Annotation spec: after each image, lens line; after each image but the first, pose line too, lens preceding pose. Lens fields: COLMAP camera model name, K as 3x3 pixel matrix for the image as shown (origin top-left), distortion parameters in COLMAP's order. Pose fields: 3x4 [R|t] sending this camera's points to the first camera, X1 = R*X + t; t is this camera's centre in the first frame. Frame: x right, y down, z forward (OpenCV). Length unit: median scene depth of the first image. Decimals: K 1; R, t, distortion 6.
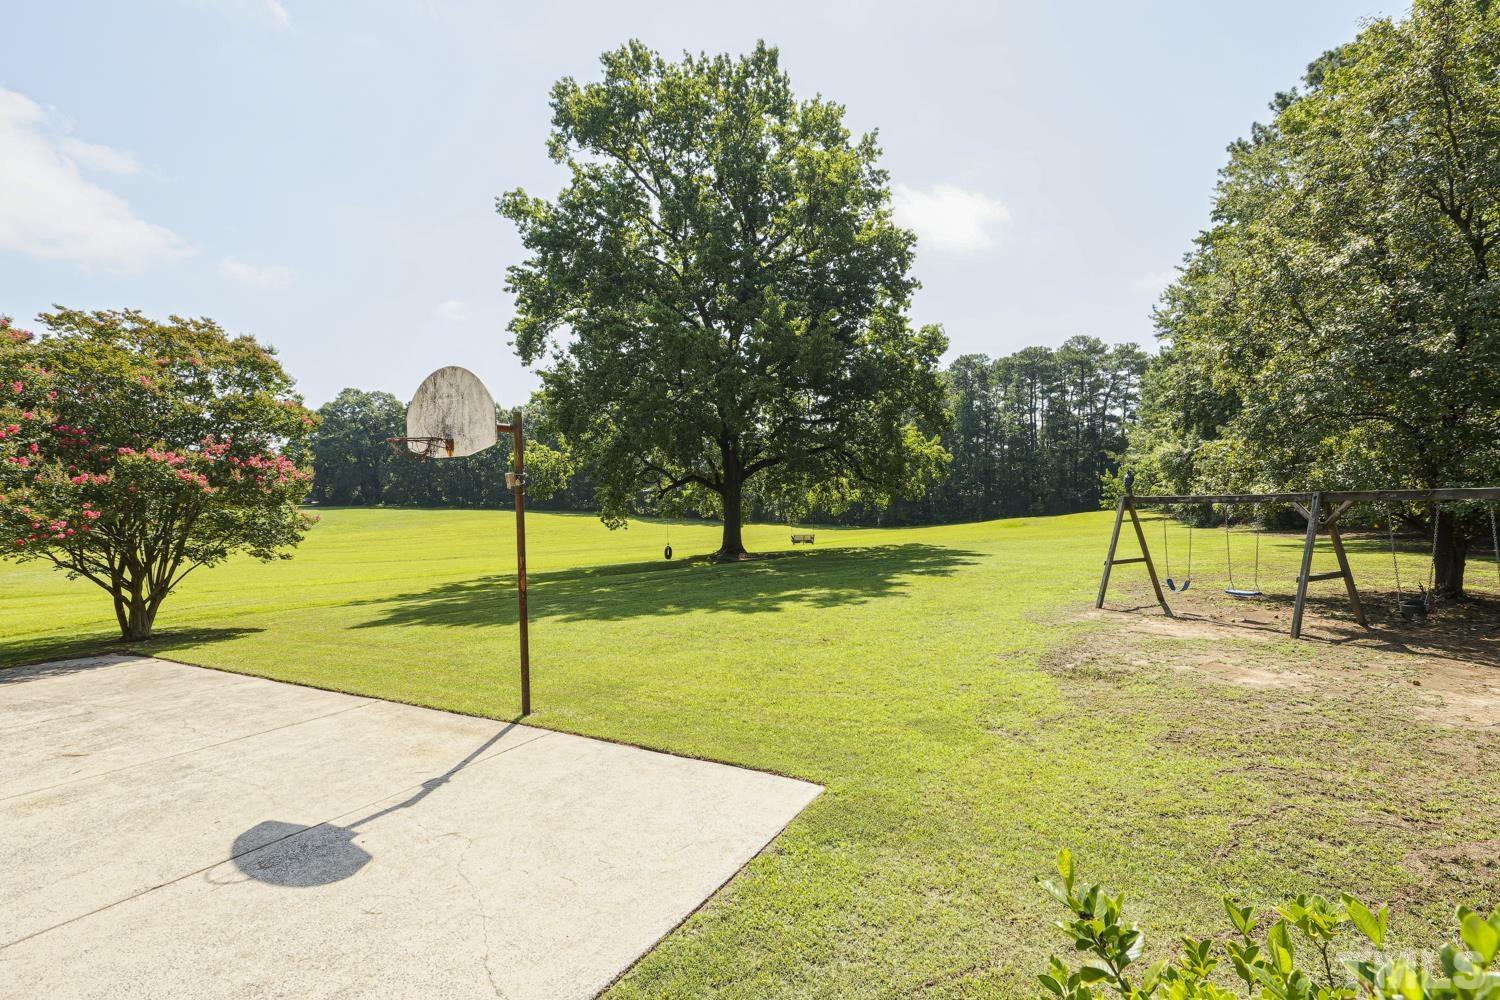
lens RADIAL K [[685.7, 0, 754.1], [0, 685.7, 494.8], [0, 0, 1]] dist [-0.000974, 0.000144]
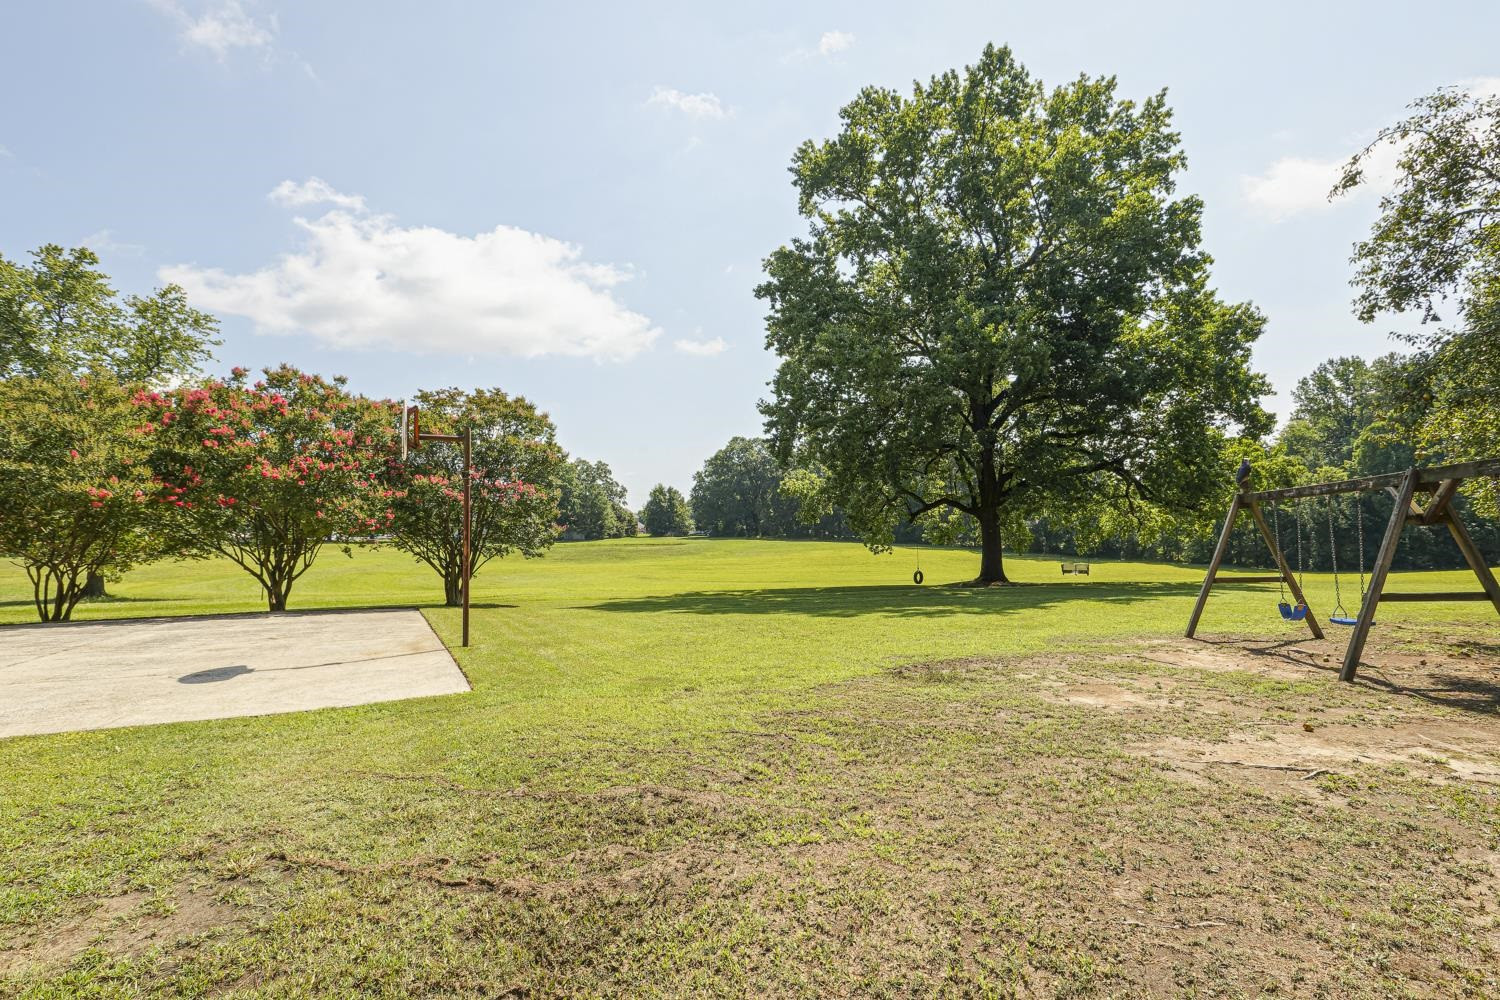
lens RADIAL K [[693.1, 0, 746.9], [0, 693.1, 491.2], [0, 0, 1]] dist [0.000652, 0.000129]
pose [[0.848980, -0.024574, -0.527854, 0.195183], [-0.006330, 0.998374, -0.056659, 0.019009], [0.528387, 0.051443, 0.847443, 0.023615]]
